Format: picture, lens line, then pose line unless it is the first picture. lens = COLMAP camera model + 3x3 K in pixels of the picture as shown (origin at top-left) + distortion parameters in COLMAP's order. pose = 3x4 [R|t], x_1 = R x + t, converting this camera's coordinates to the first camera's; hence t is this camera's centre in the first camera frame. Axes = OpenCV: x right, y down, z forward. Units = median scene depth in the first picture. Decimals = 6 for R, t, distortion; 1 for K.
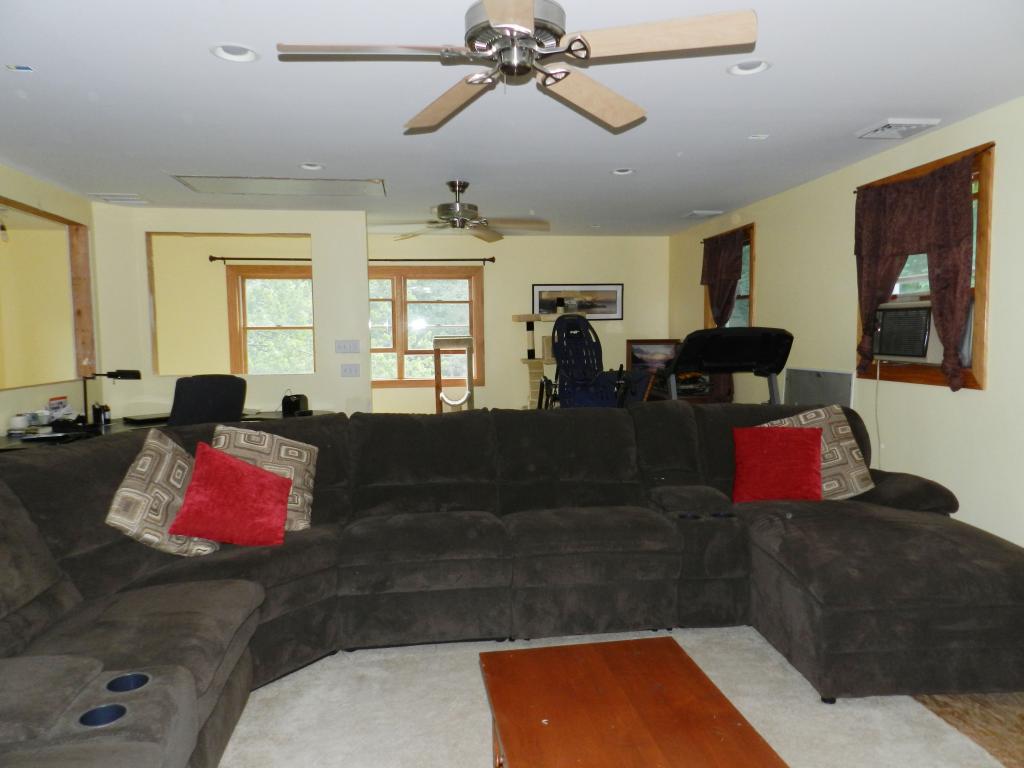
lens RADIAL K [[709.0, 0, 510.1], [0, 709.0, 381.8], [0, 0, 1]] dist [0.024935, -0.002612]
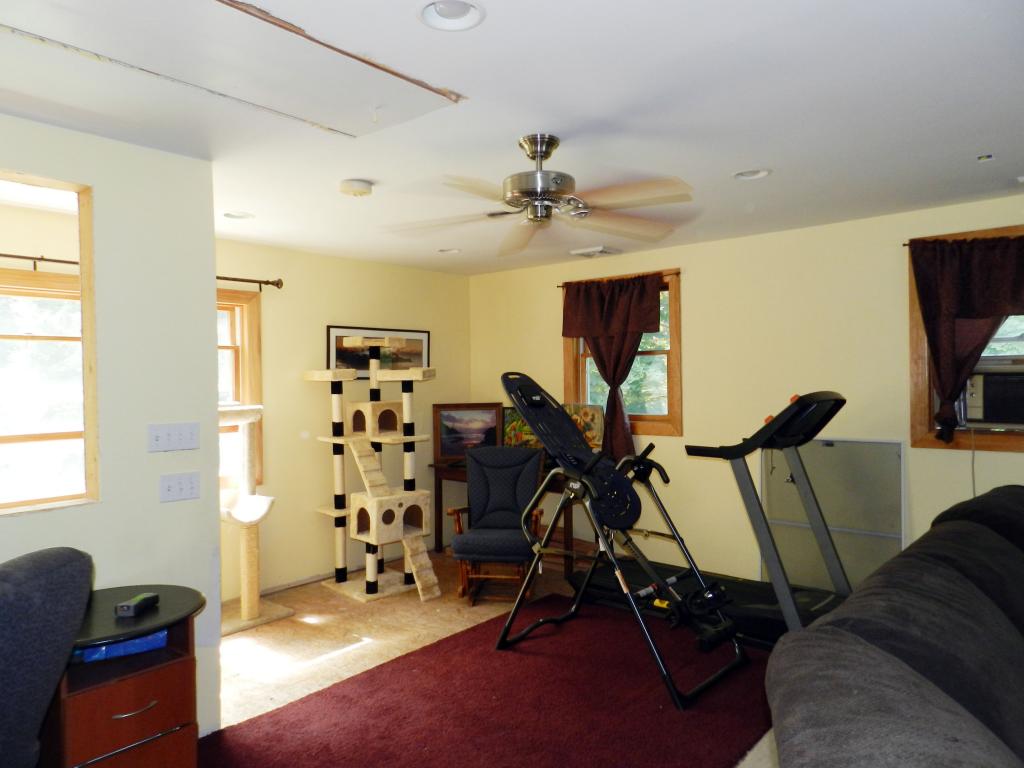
lens RADIAL K [[709.0, 0, 512.7], [0, 709.0, 385.4], [0, 0, 1]] dist [0.024935, -0.002612]
pose [[0.742341, -0.002584, 0.670017, -0.290739], [0.050661, 0.997346, -0.052284, -0.036087], [-0.668104, 0.072756, 0.740502, 0.385484]]
